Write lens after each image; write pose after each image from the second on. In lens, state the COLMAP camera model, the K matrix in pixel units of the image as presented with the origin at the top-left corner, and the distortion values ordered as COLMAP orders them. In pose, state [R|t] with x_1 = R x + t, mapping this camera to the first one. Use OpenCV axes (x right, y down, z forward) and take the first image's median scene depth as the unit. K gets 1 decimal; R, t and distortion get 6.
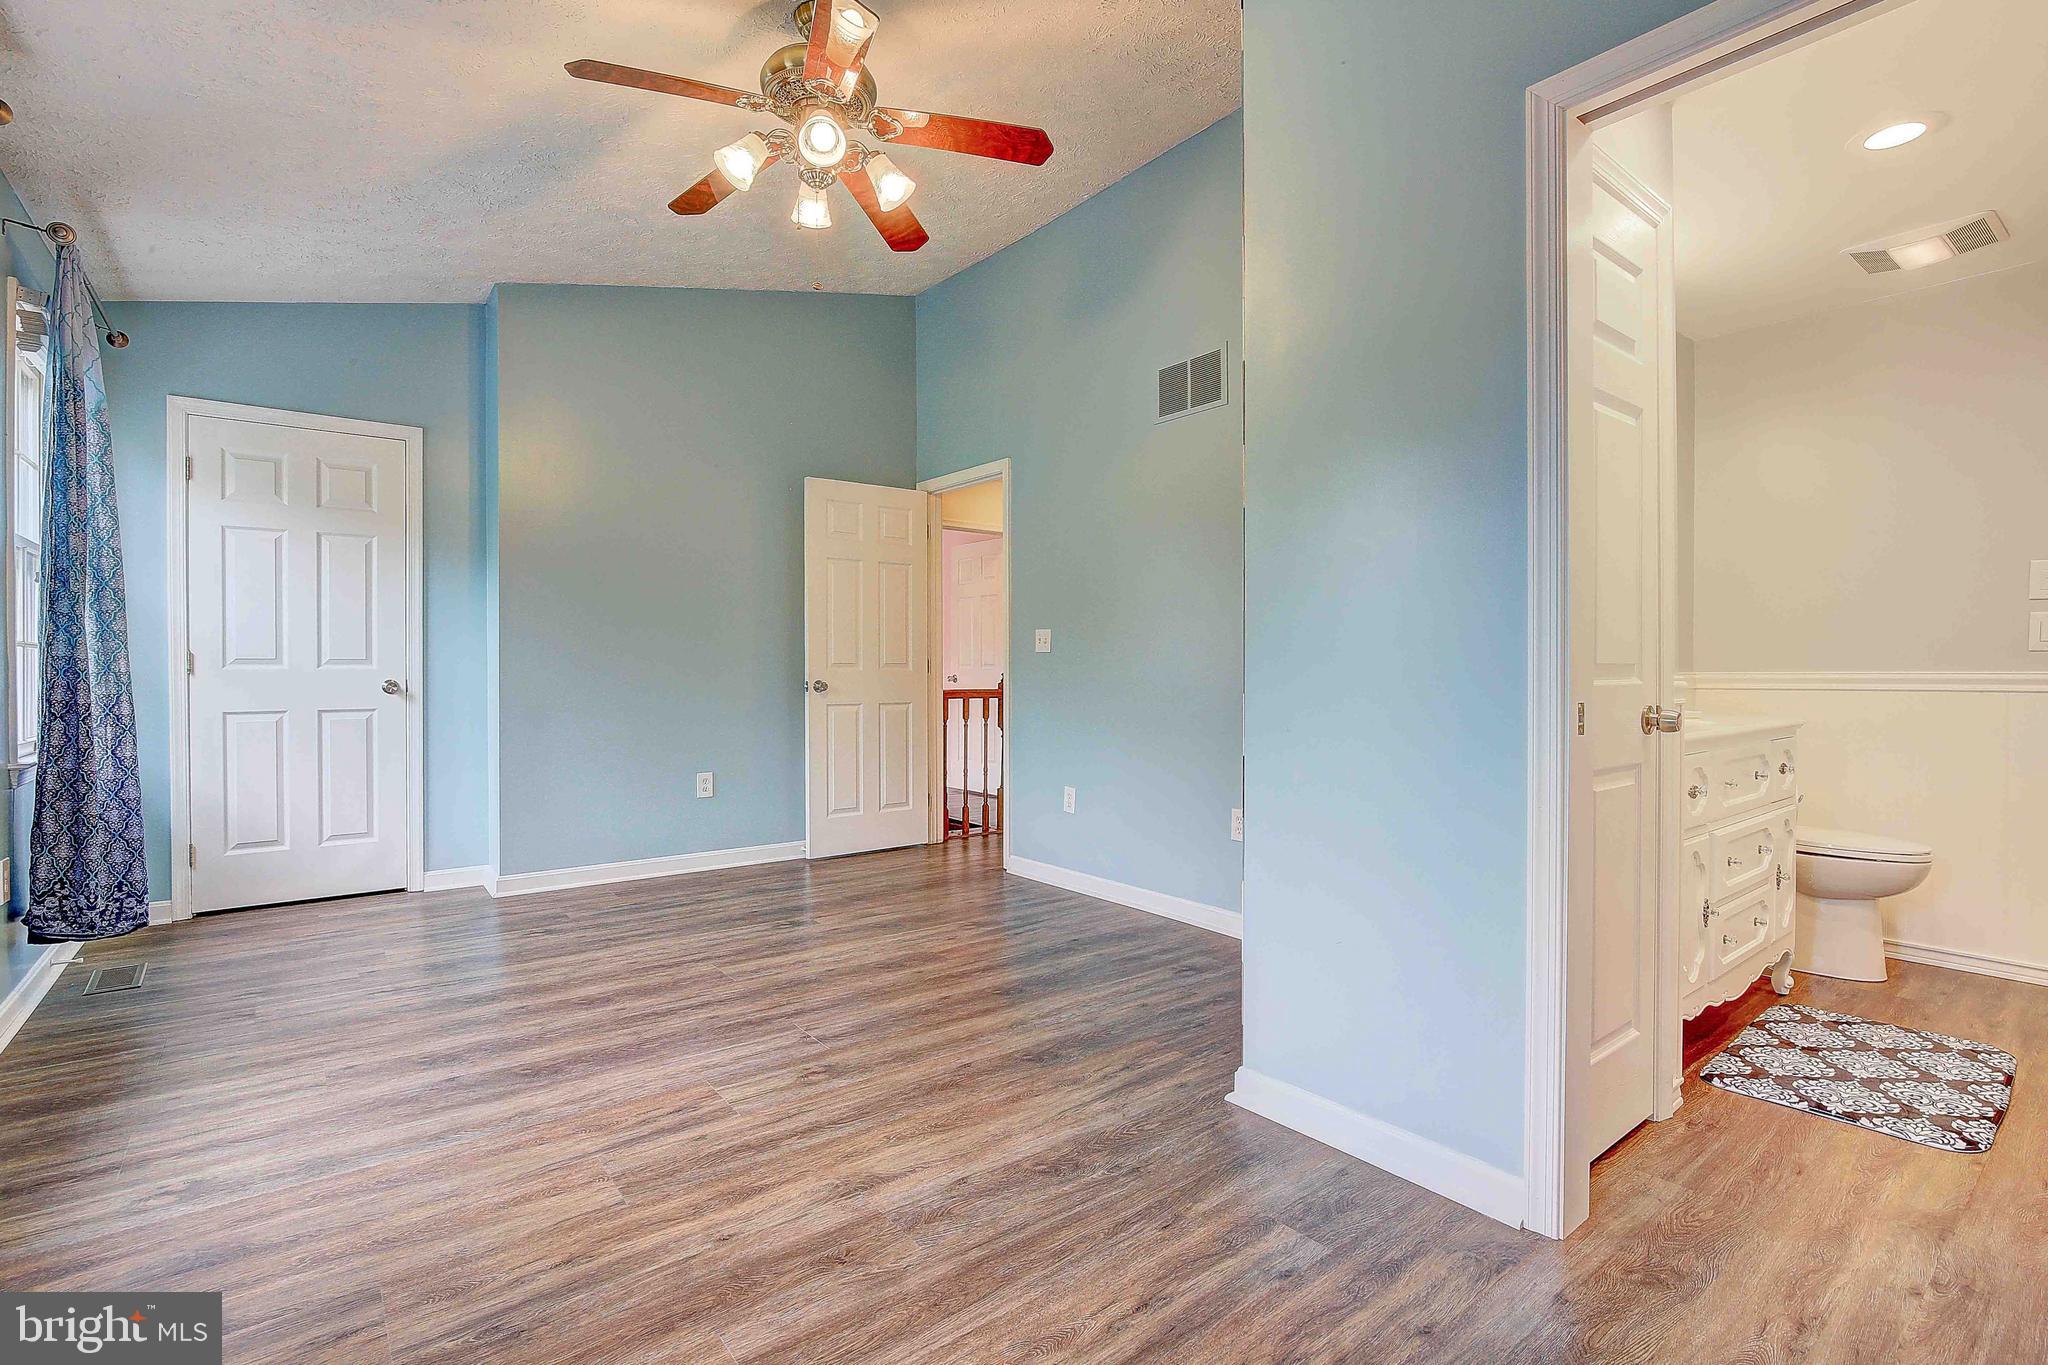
lens RADIAL K [[972.5, 0, 1020.0], [0, 972.5, 679.7], [0, 0, 1]] dist [-0.002323, 0.000720]
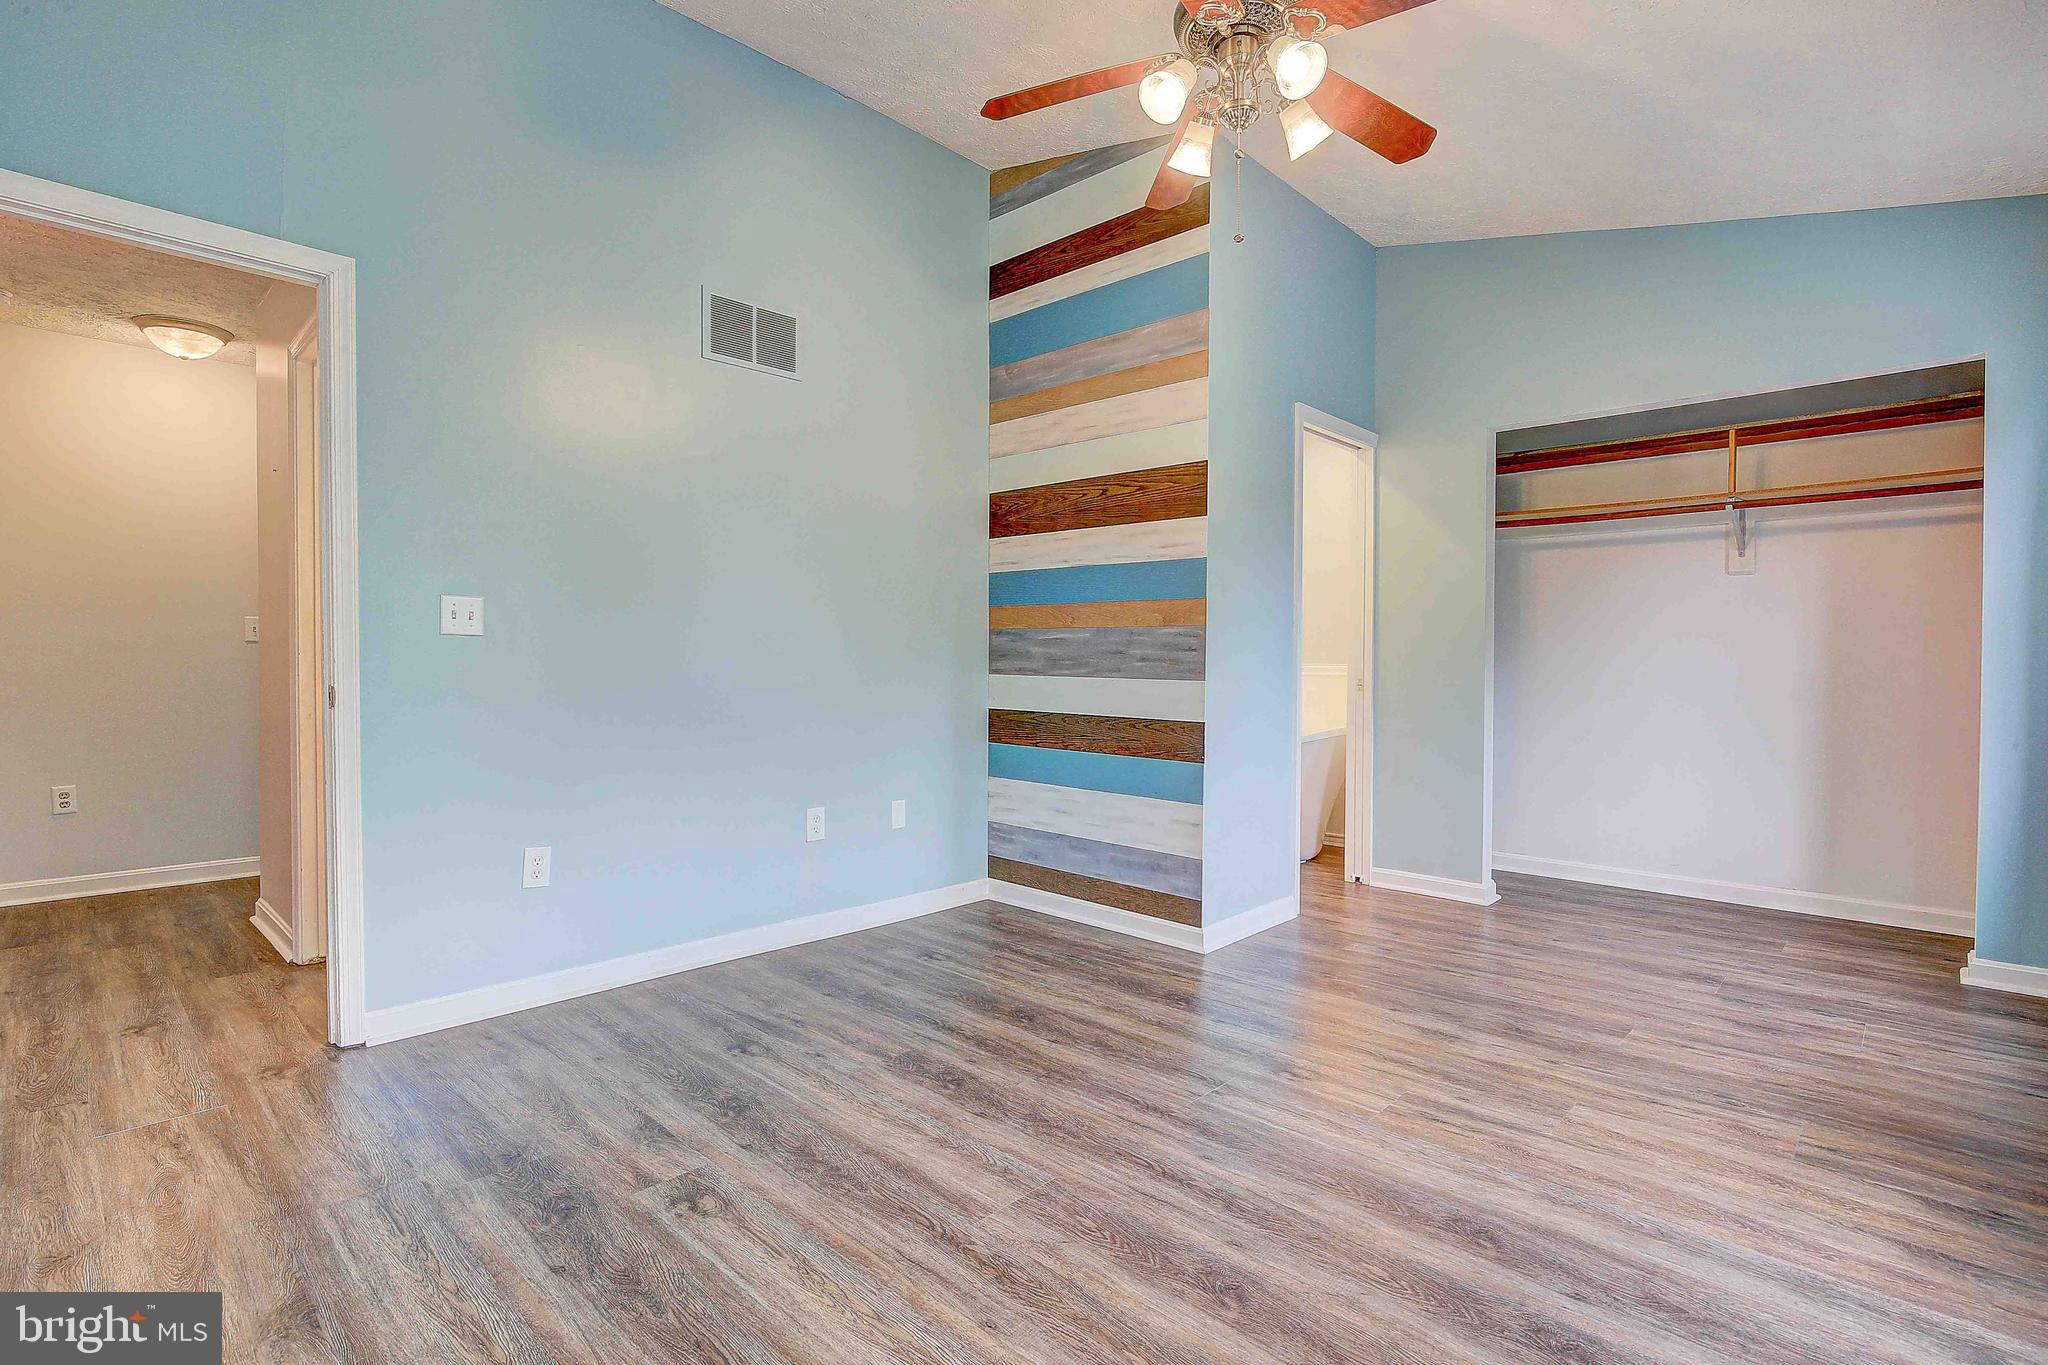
lens RADIAL K [[970.0, 0, 1004.5], [0, 970.0, 679.0], [0, 0, 1]] dist [-0.001131, 0.000804]
pose [[-0.155995, -0.018258, 0.987589, -0.965113], [0.005337, 0.999799, 0.019327, -0.017105], [-0.987743, 0.008285, -0.155866, 1.227804]]
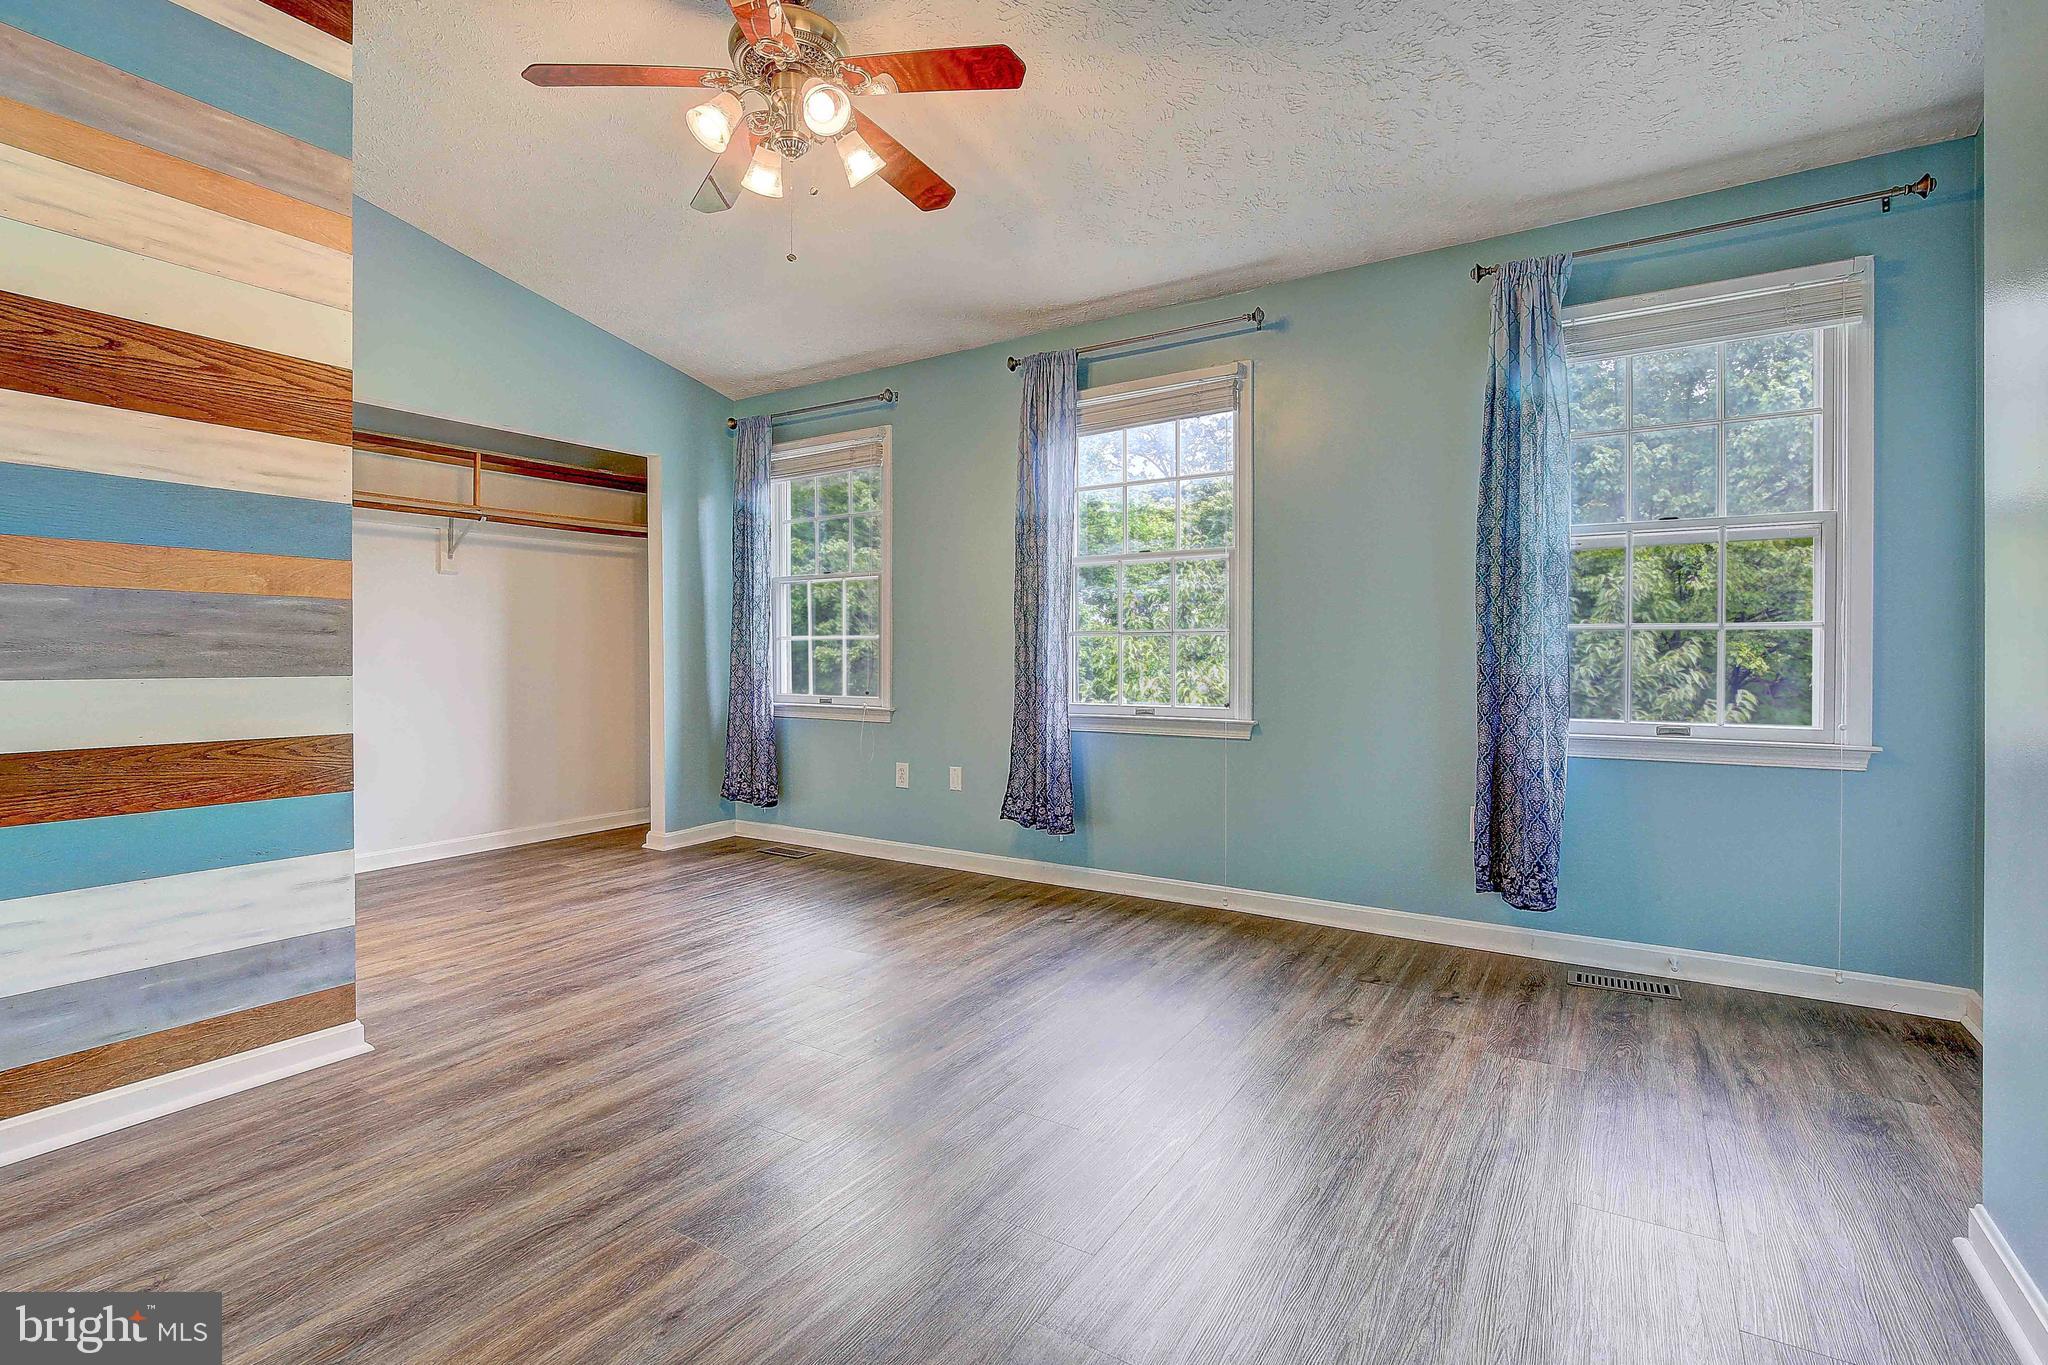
lens RADIAL K [[935.8, 0, 1016.4], [0, 935.8, 656.3], [0, 0, 1]] dist [-0.000126, 0.000068]
pose [[-0.942355, 0.005169, -0.334574, -0.095377], [0.000123, 0.999886, 0.015102, -0.020129], [0.334613, 0.014190, -0.942249, 1.780436]]
